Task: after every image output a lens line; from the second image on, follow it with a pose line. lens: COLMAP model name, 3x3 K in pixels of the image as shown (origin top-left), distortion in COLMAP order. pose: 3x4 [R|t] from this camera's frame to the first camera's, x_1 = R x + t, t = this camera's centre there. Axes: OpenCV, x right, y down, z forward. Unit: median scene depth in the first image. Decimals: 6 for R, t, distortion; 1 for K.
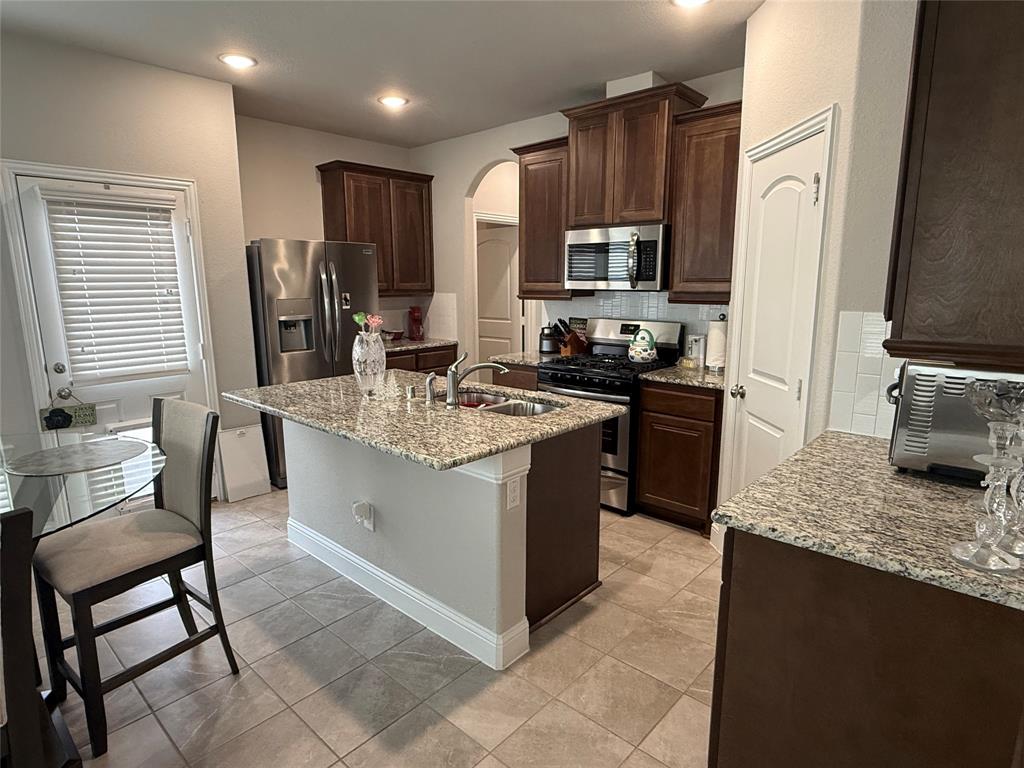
lens RADIAL K [[573.6, 0, 512.9], [0, 573.6, 389.3], [0, 0, 1]] dist [-0.003320, -0.000877]
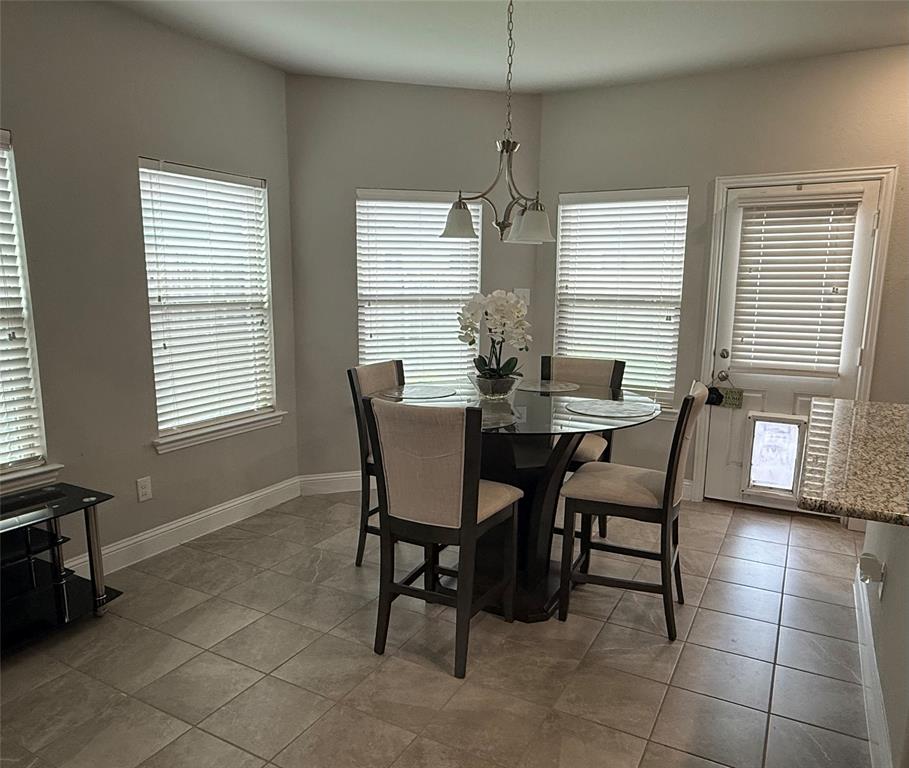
lens RADIAL K [[659.2, 0, 453.7], [0, 659.2, 387.5], [0, 0, 1]] dist [0.009723, 0.000270]
pose [[0.233137, 0.162052, -0.958846, 0.358519], [-0.191016, 0.974439, 0.118243, -0.023654], [0.953499, 0.155588, 0.258132, 0.152042]]
